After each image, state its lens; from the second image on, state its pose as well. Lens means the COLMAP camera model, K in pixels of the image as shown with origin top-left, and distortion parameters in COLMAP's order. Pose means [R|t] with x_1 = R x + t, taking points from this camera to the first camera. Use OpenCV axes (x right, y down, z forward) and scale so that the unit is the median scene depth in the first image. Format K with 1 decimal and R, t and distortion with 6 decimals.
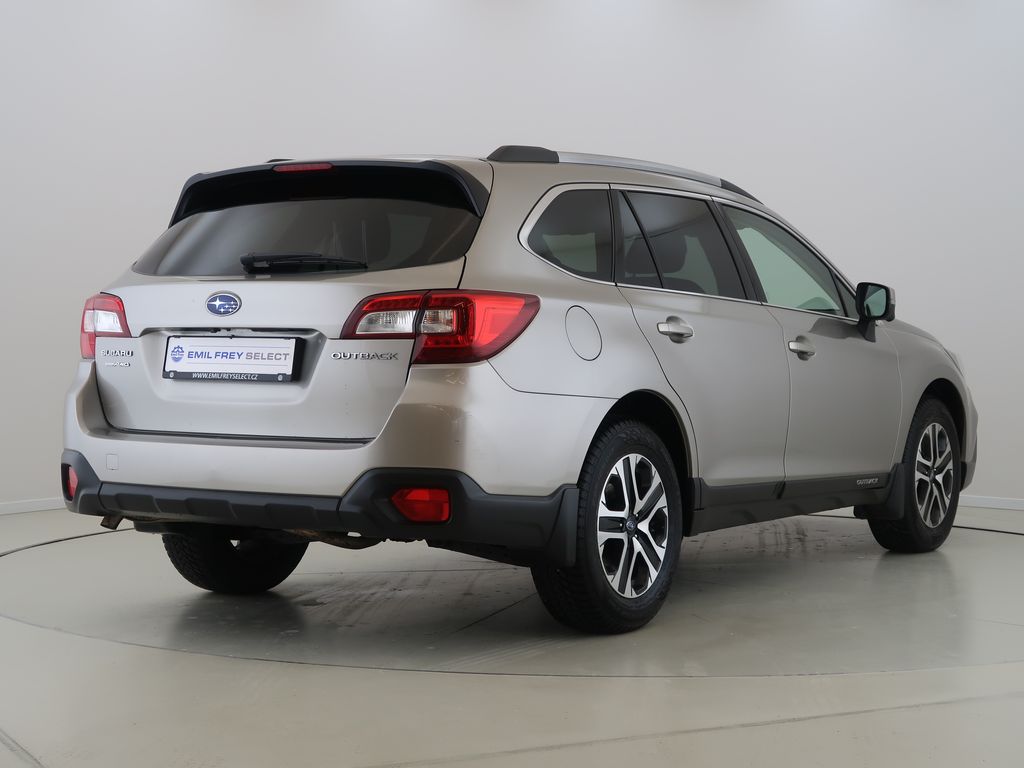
lens RADIAL K [[1821.7, 0, 510.0], [0, 1821.7, 382.3], [0, 0, 1]] dist [-0.008309, 0.000000]
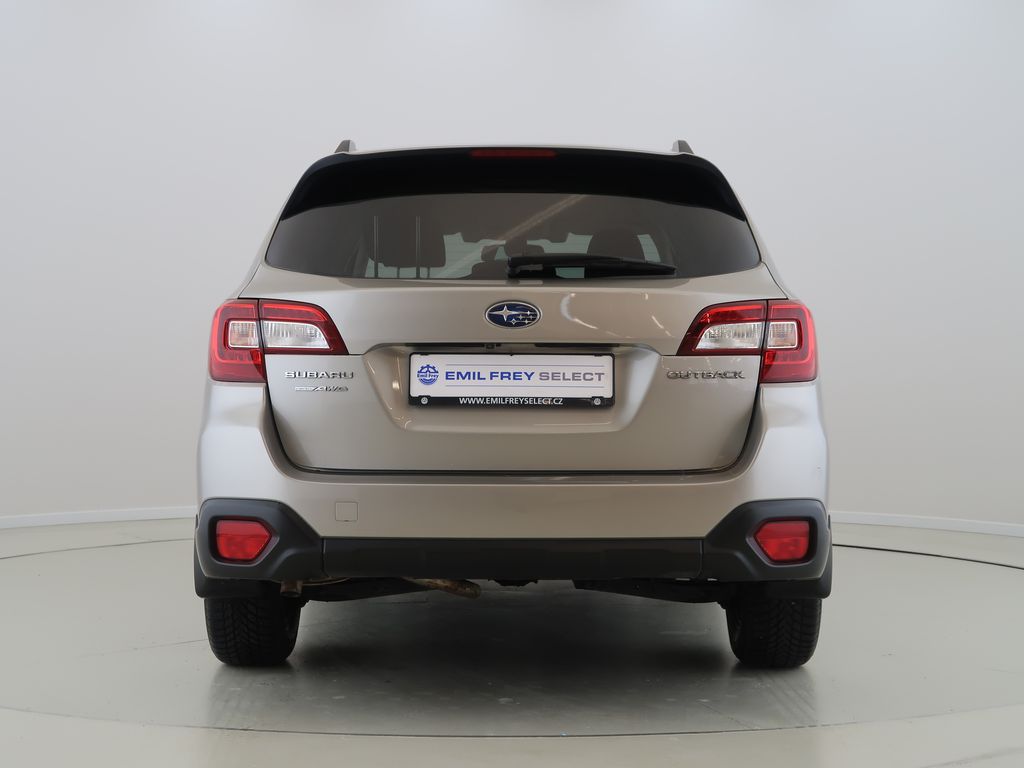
lens RADIAL K [[1821.7, 0, 513.5], [0, 1821.7, 381.1], [0, 0, 1]] dist [-0.008309, 0.000000]
pose [[0.833185, -0.015332, 0.552782, -0.610168], [0.017966, 0.999838, 0.000652, -0.012922], [-0.552702, 0.009388, 0.833326, 0.306965]]
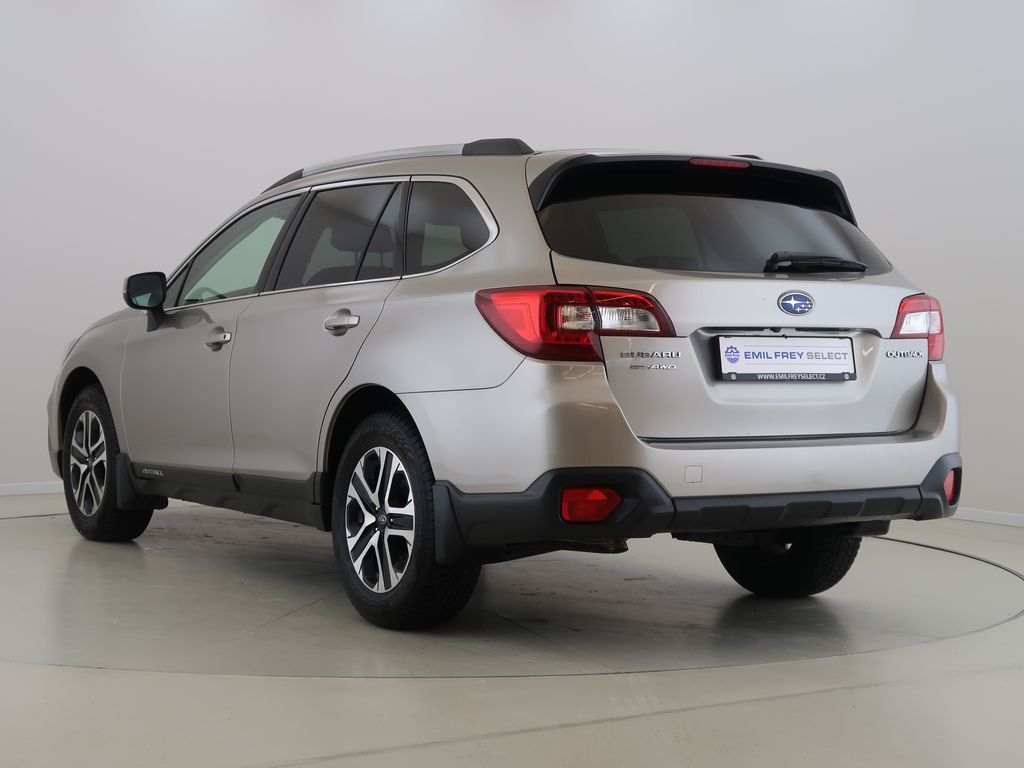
lens RADIAL K [[1821.7, 0, 506.8], [0, 1821.7, 386.2], [0, 0, 1]] dist [-0.008309, 0.000000]
pose [[0.444325, -0.029622, 0.895376, -1.099601], [0.016303, 0.999555, 0.024978, -0.025109], [-0.895717, 0.003499, 0.444610, 0.696364]]
